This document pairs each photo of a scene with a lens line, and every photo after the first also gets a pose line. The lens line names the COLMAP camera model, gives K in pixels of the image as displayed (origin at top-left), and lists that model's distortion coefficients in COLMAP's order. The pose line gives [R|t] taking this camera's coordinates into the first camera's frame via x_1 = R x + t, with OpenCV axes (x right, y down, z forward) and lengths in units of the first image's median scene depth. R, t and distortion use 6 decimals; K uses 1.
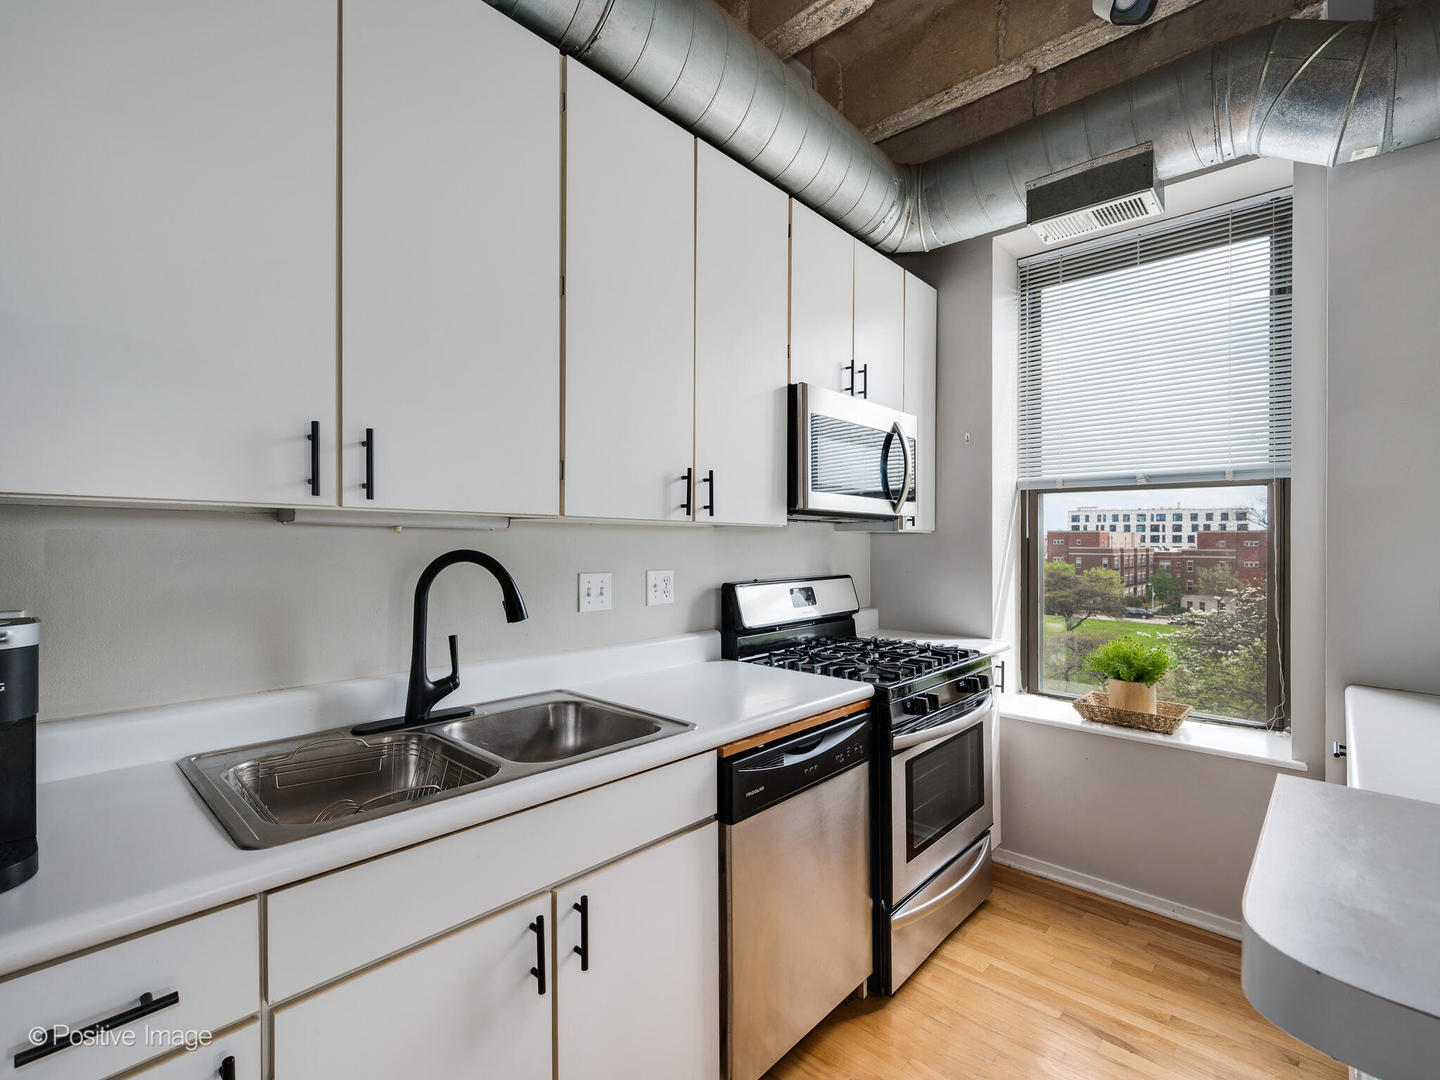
lens RADIAL K [[671.4, 0, 738.7], [0, 671.4, 547.9], [0, 0, 1]] dist [0.000232, -0.000097]
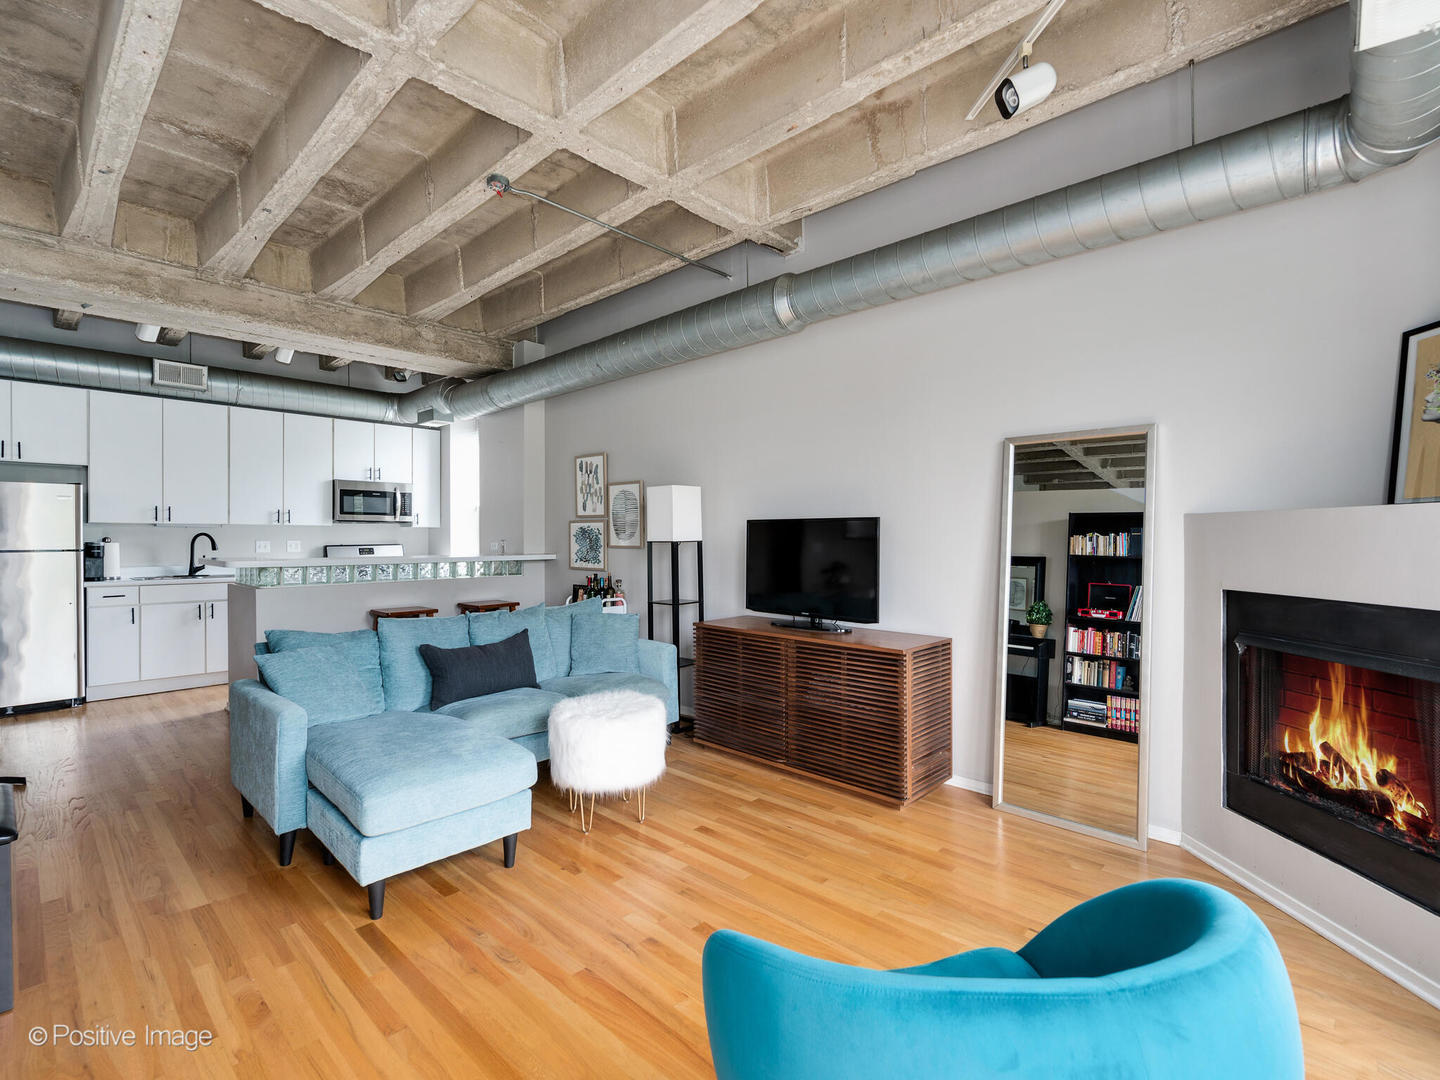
lens RADIAL K [[671.4, 0, 719.4], [0, 671.4, 537.7], [0, 0, 1]] dist [0.000232, -0.000097]
pose [[0.999150, -0.006354, -0.040728, 2.005130], [0.005976, 0.999938, -0.009397, 0.063027], [0.040785, 0.009146, 0.999126, -2.034886]]
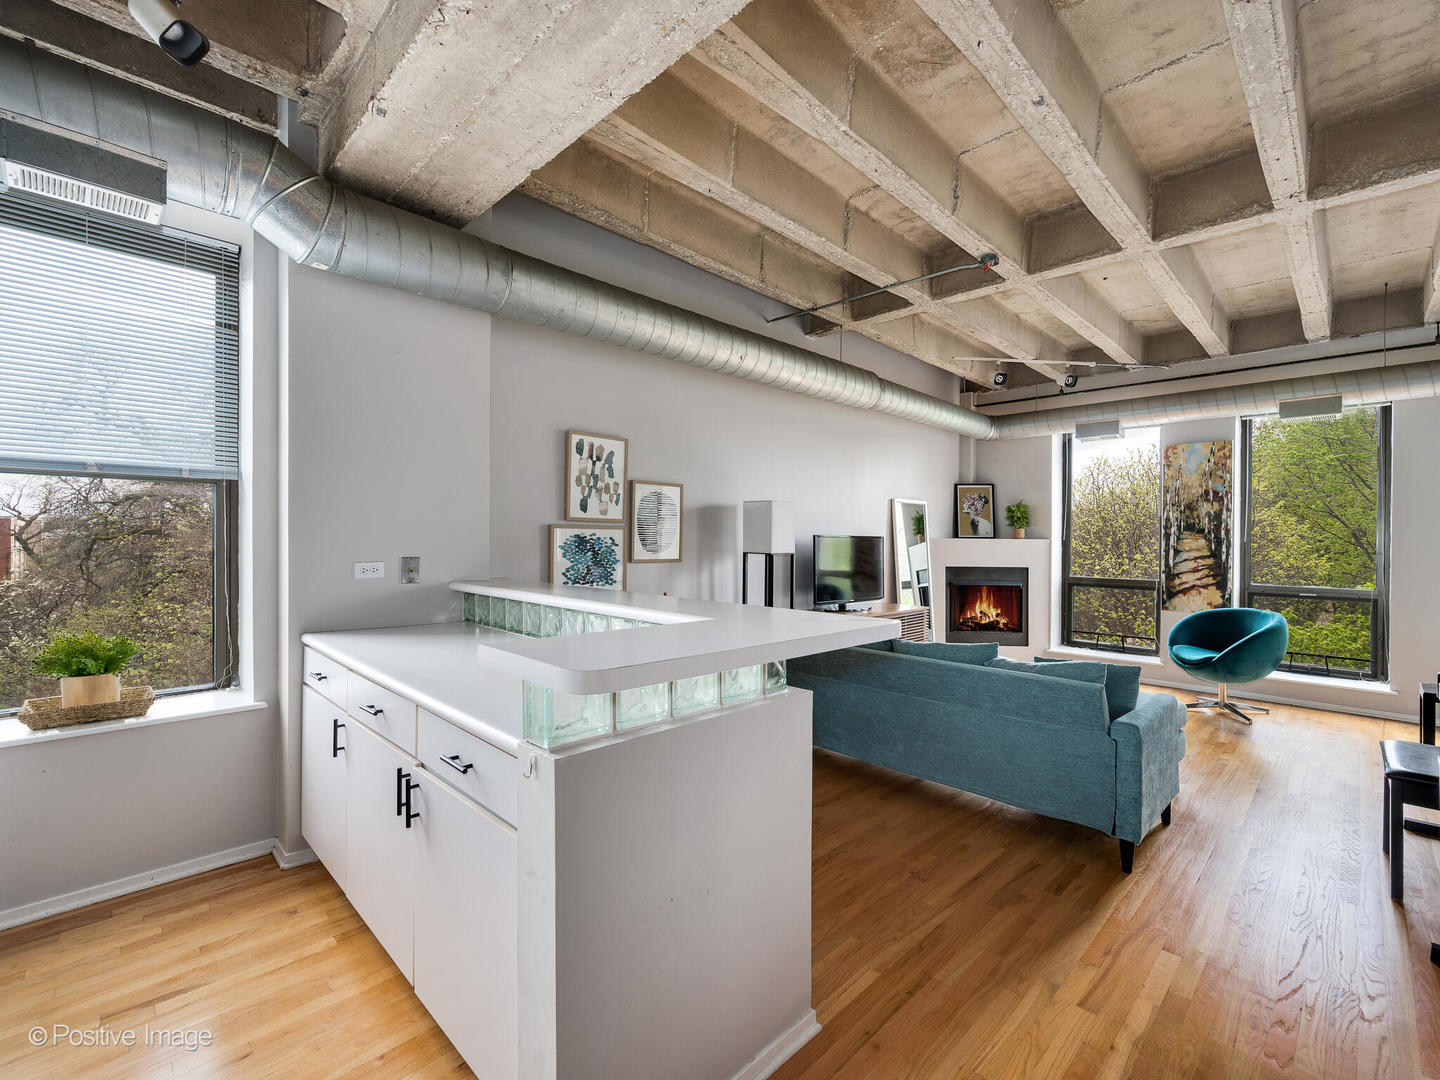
lens RADIAL K [[644.6, 0, 715.8], [0, 644.6, 537.2], [0, 0, 1]] dist [-0.010368, 0.001301]
pose [[0.067155, -0.001843, 0.997741, -0.315108], [0.001192, 0.999998, 0.001767, -0.001074], [-0.997742, 0.001070, 0.067157, 0.043246]]
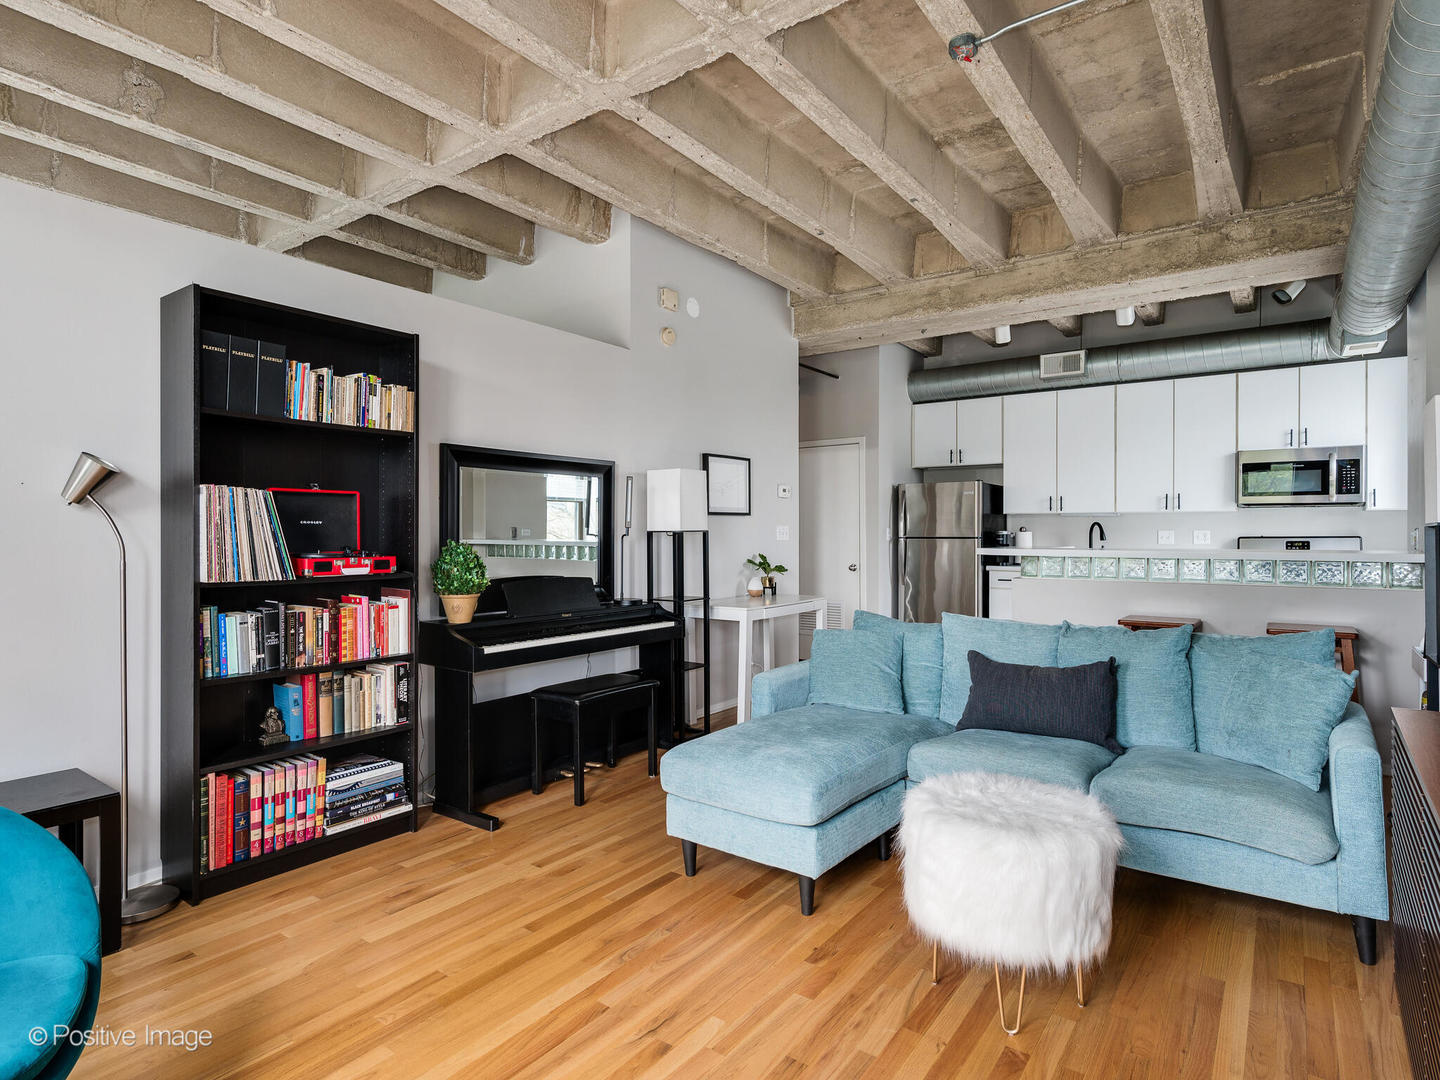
lens RADIAL K [[776.3, 0, 719.4], [0, 776.3, 528.1], [0, 0, 1]] dist [-0.004661, -0.000610]
pose [[0.084313, -0.012188, -0.996365, 2.710610], [-0.010906, 0.999854, -0.013154, 0.084939], [0.996380, 0.011975, 0.084168, -1.077423]]
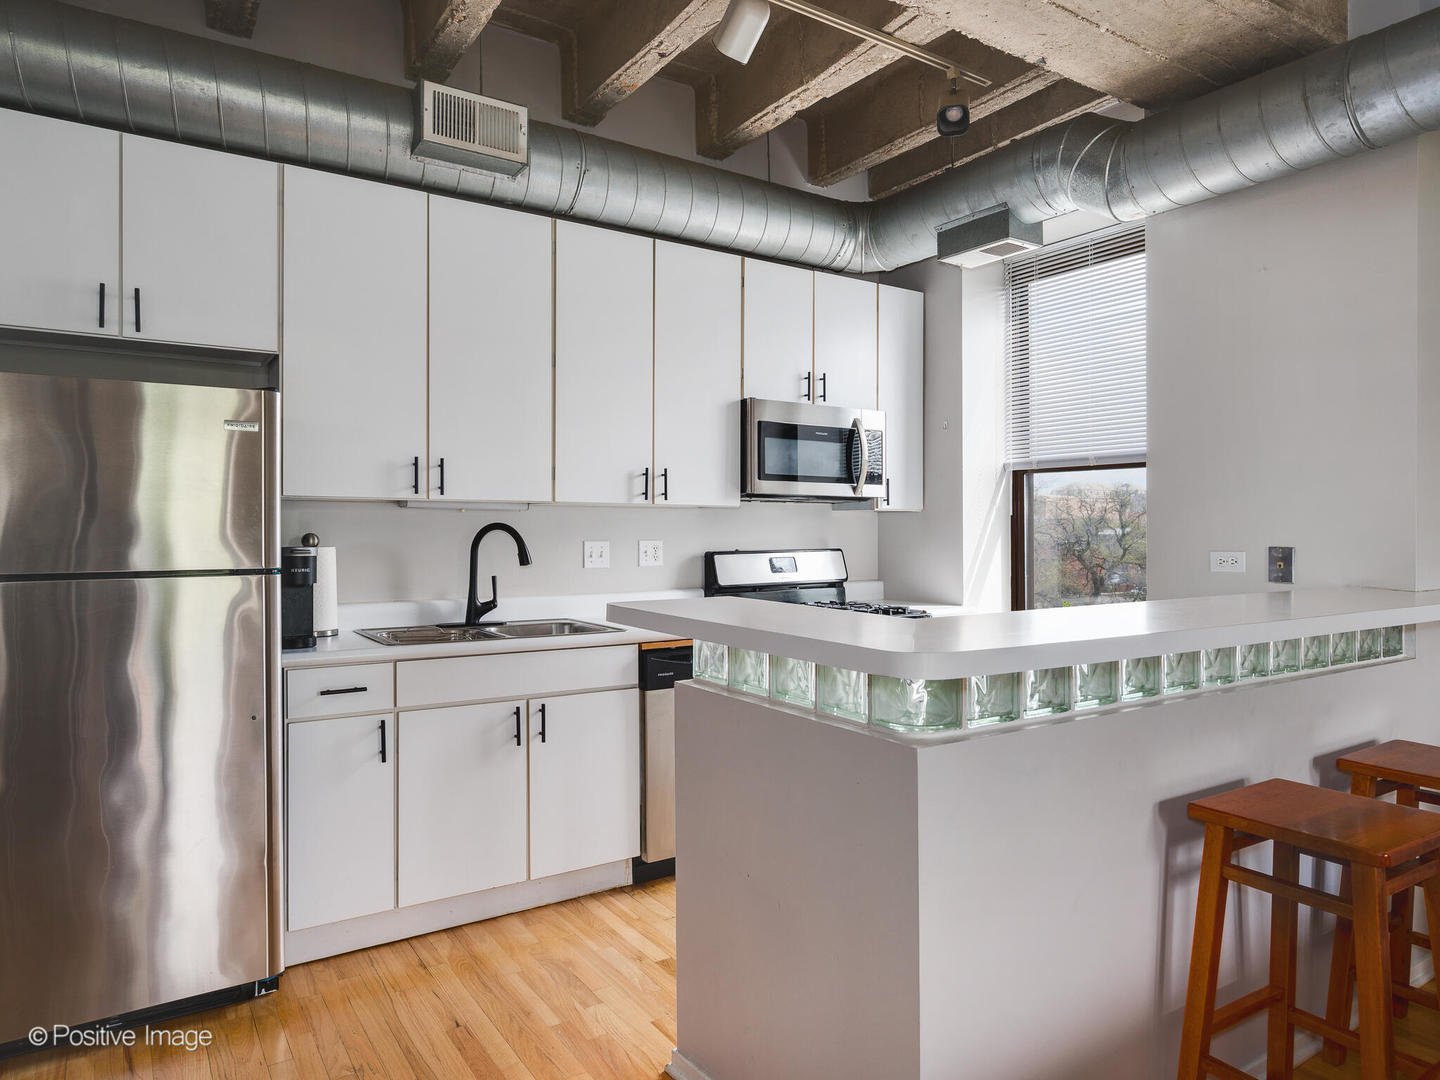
lens RADIAL K [[888.7, 0, 723.5], [0, 888.7, 527.8], [0, 0, 1]] dist [-0.008723, 0.001237]
pose [[0.962900, -0.003525, -0.269834, 0.519049], [0.000668, 0.999943, -0.010681, 0.027910], [0.269856, 0.010104, 0.962848, -0.698673]]
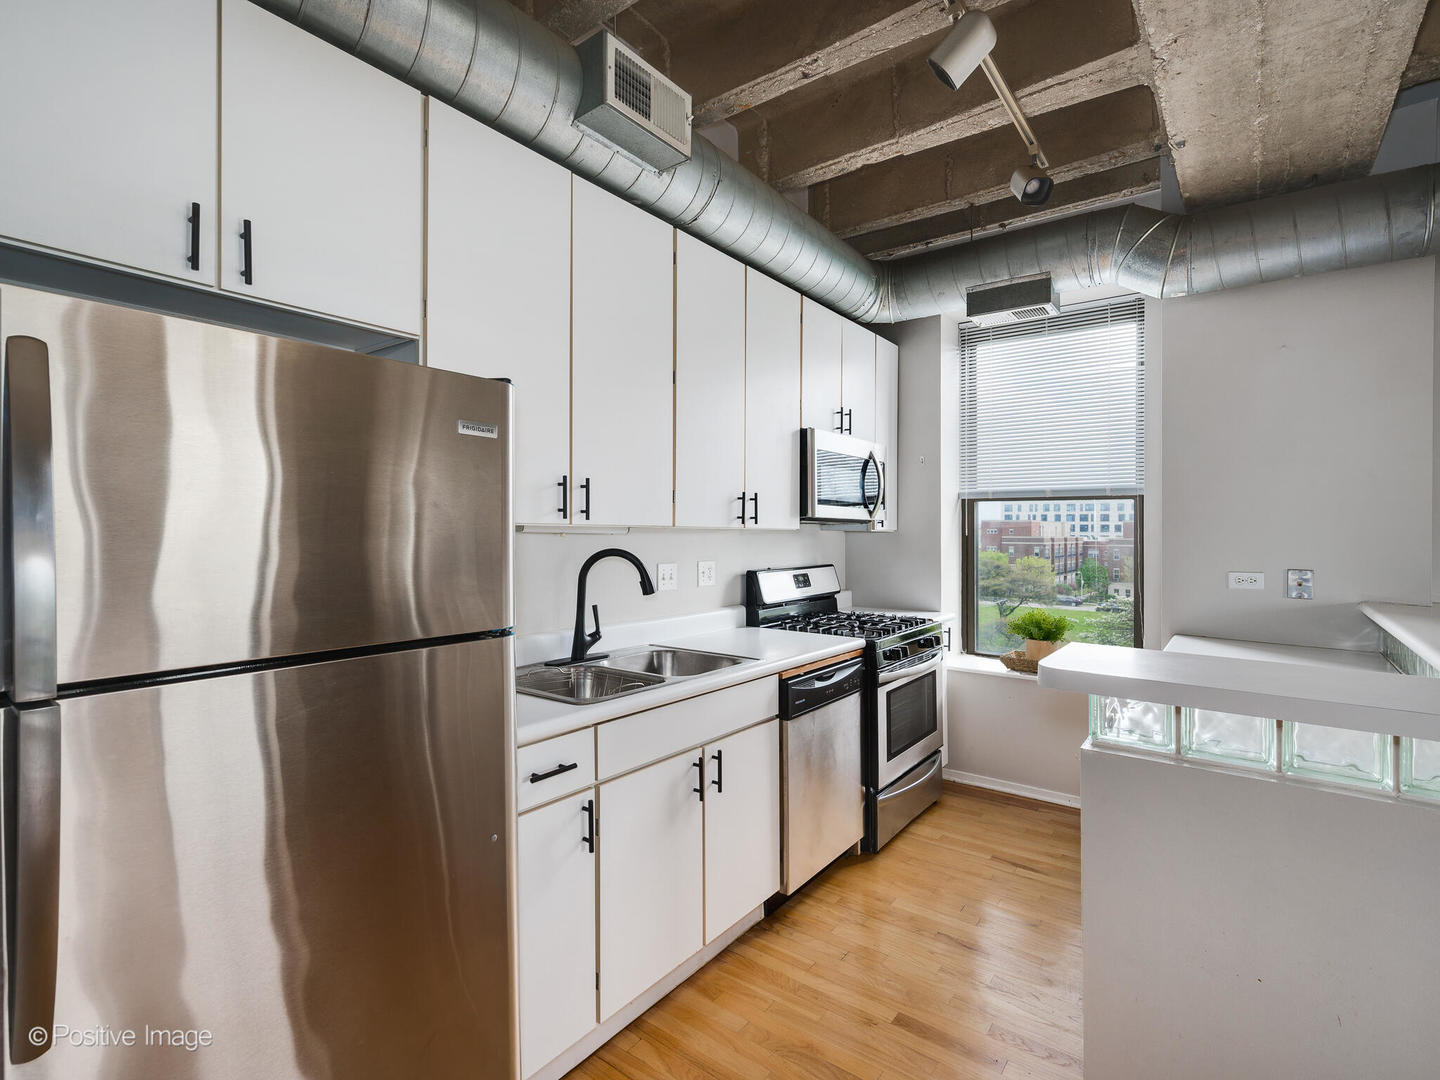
lens RADIAL K [[671.4, 0, 716.7], [0, 671.4, 532.4], [0, 0, 1]] dist [0.000232, -0.000097]
pose [[0.998552, 0.000948, 0.053779, -0.180425], [-0.000590, 0.999978, -0.006670, -0.017242], [-0.053784, 0.006629, 0.998531, -0.399689]]
